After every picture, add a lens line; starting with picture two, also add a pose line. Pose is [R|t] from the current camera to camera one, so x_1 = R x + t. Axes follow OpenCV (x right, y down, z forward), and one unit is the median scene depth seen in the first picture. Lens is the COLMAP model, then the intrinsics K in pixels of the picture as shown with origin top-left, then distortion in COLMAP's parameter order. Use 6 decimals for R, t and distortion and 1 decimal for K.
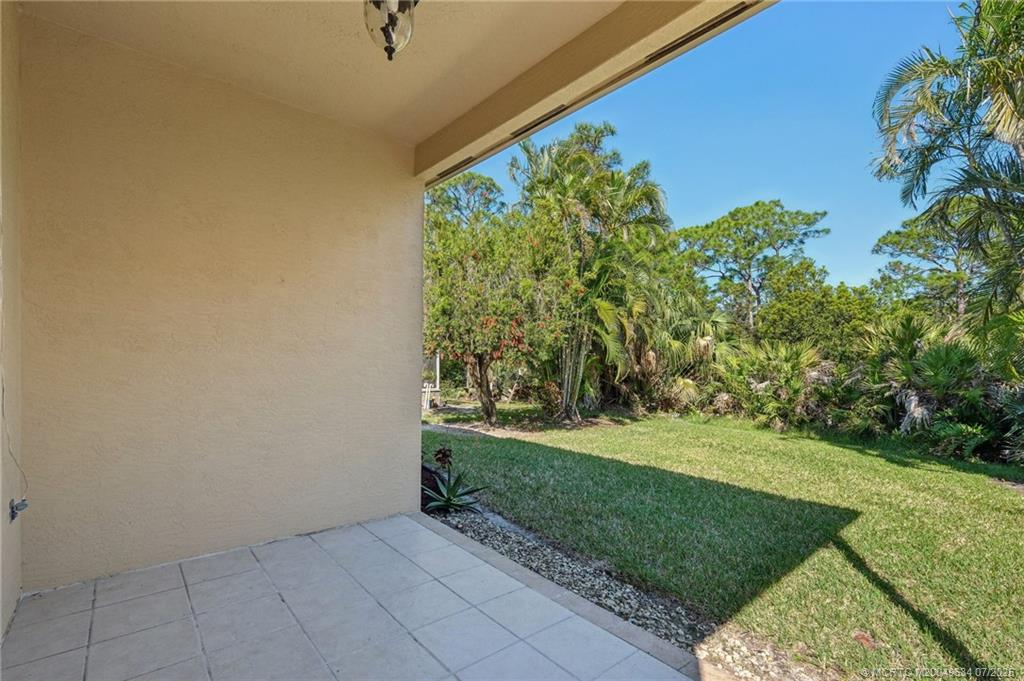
lens RADIAL K [[447.4, 0, 512.0], [0, 447.4, 342.1], [0, 0, 1]] dist [-0.007740, 0.000031]
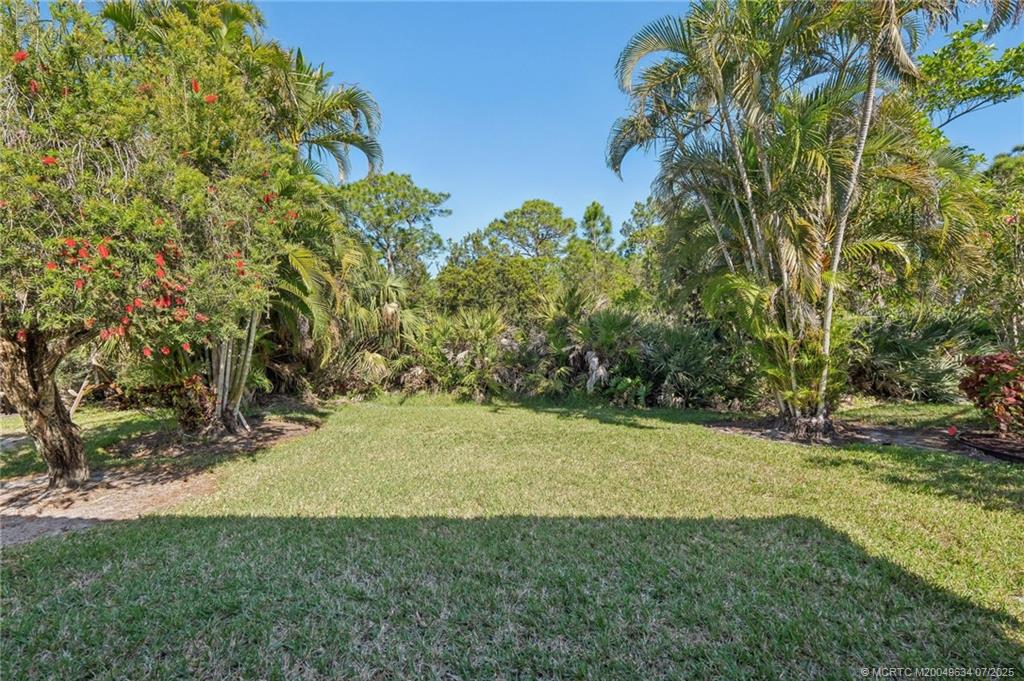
lens RADIAL K [[447.4, 0, 505.9], [0, 447.4, 325.9], [0, 0, 1]] dist [-0.007740, 0.000031]
pose [[0.682814, -0.022925, 0.730232, -0.056834], [0.000809, 0.999531, 0.030623, 0.006685], [-0.730591, -0.020319, 0.682512, 0.299344]]
